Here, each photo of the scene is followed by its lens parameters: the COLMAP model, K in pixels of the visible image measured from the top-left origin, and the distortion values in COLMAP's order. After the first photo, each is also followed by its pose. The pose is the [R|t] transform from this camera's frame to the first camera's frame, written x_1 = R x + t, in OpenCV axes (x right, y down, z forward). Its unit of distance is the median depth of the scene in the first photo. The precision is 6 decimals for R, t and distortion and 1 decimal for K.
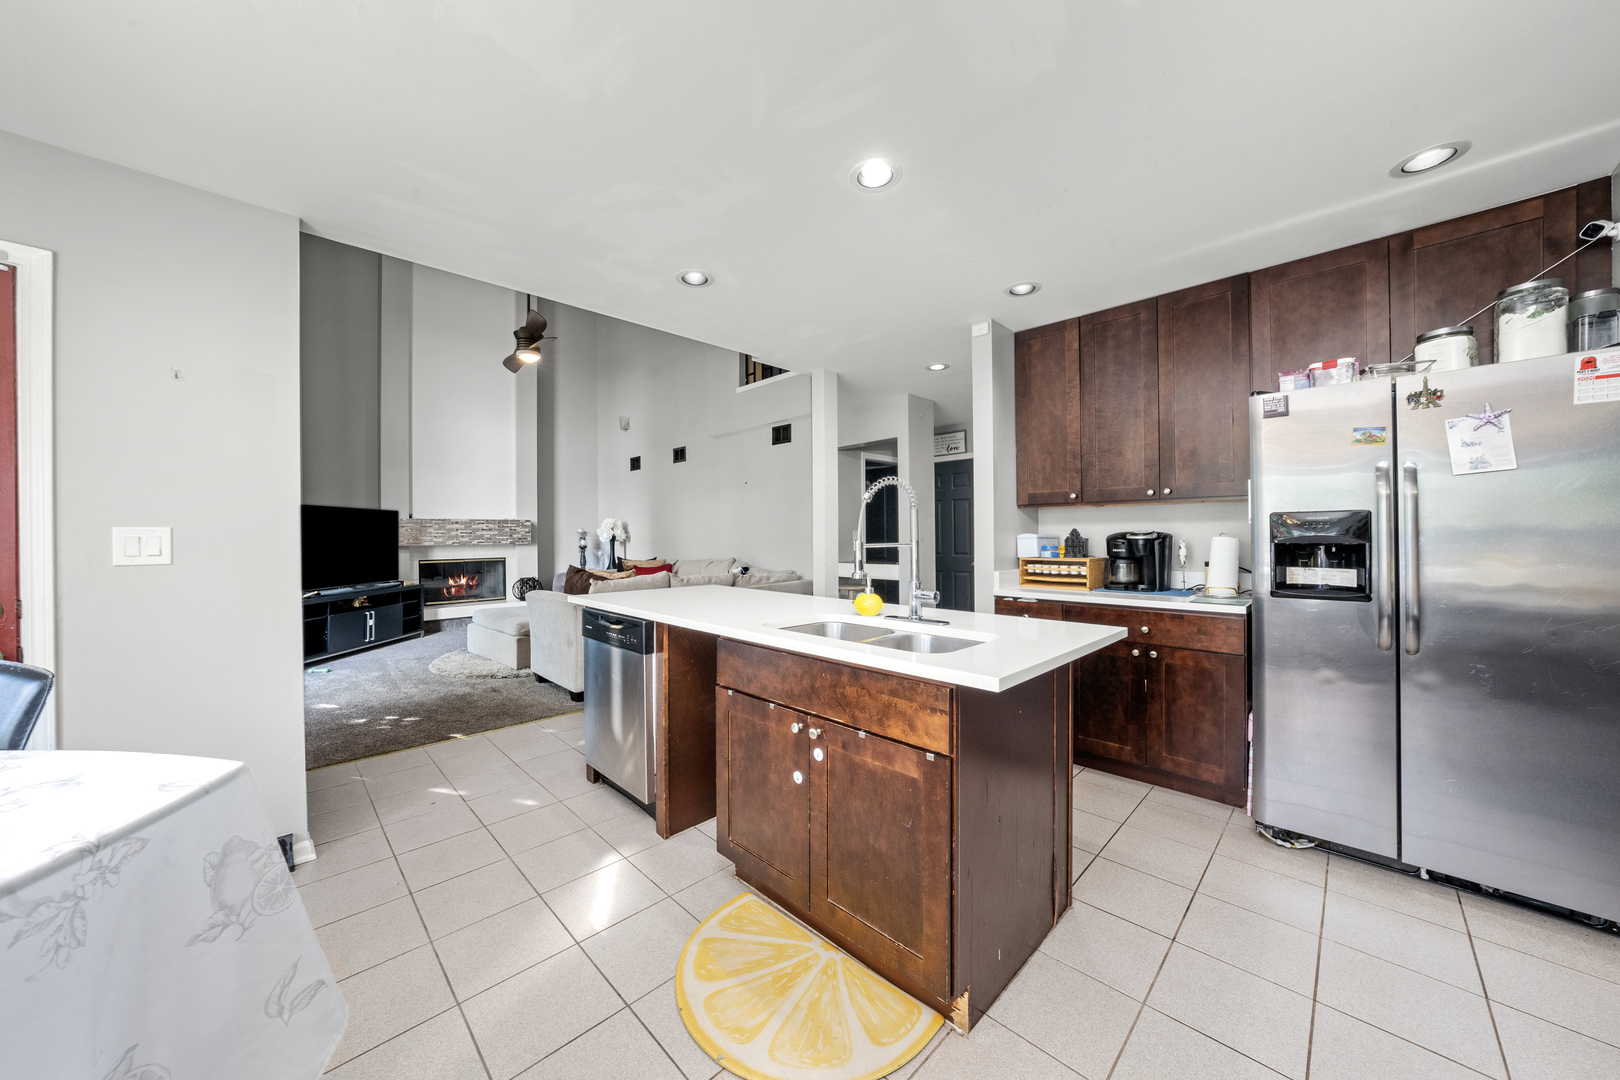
lens RADIAL K [[565.0, 0, 803.0], [0, 565.0, 533.3], [0, 0, 1]] dist [-0.001869, -0.000070]
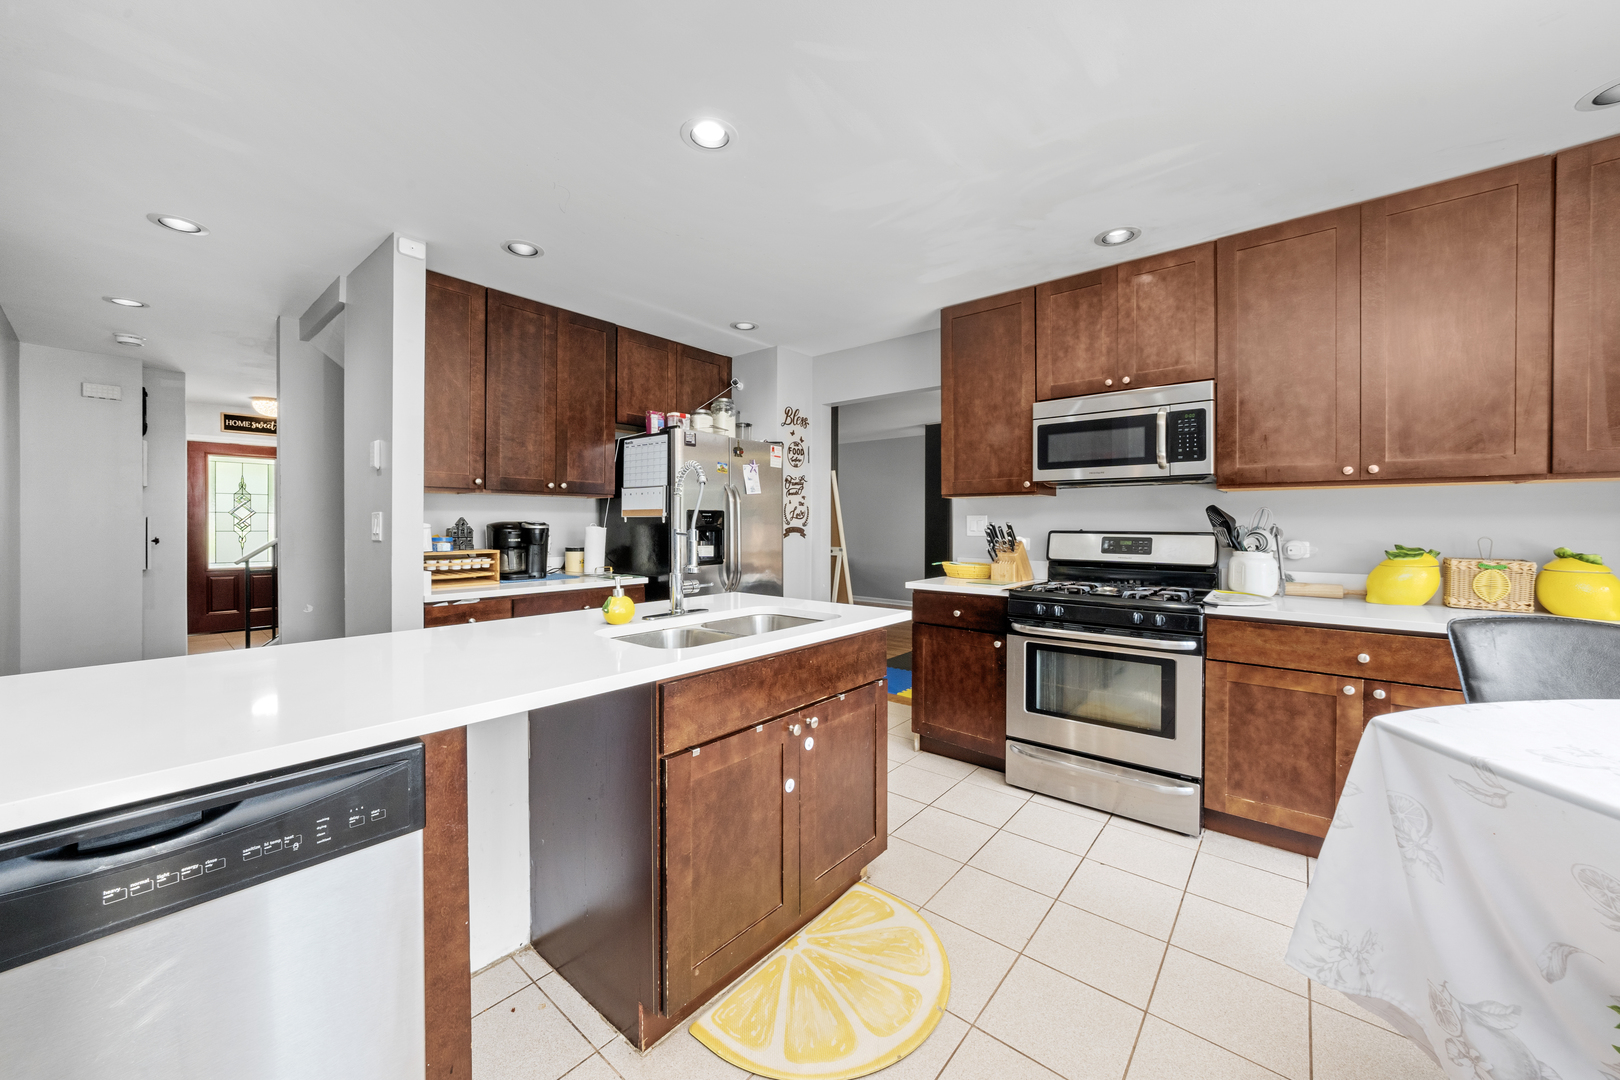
lens RADIAL K [[591.1, 0, 810.1], [0, 591.1, 525.0], [0, 0, 1]] dist [0.000153, -0.000058]
pose [[-0.086995, -0.000490, 0.996209, -0.518459], [0.000125, 1.000000, 0.000503, 0.003350], [-0.996209, 0.000168, -0.086995, 0.559903]]
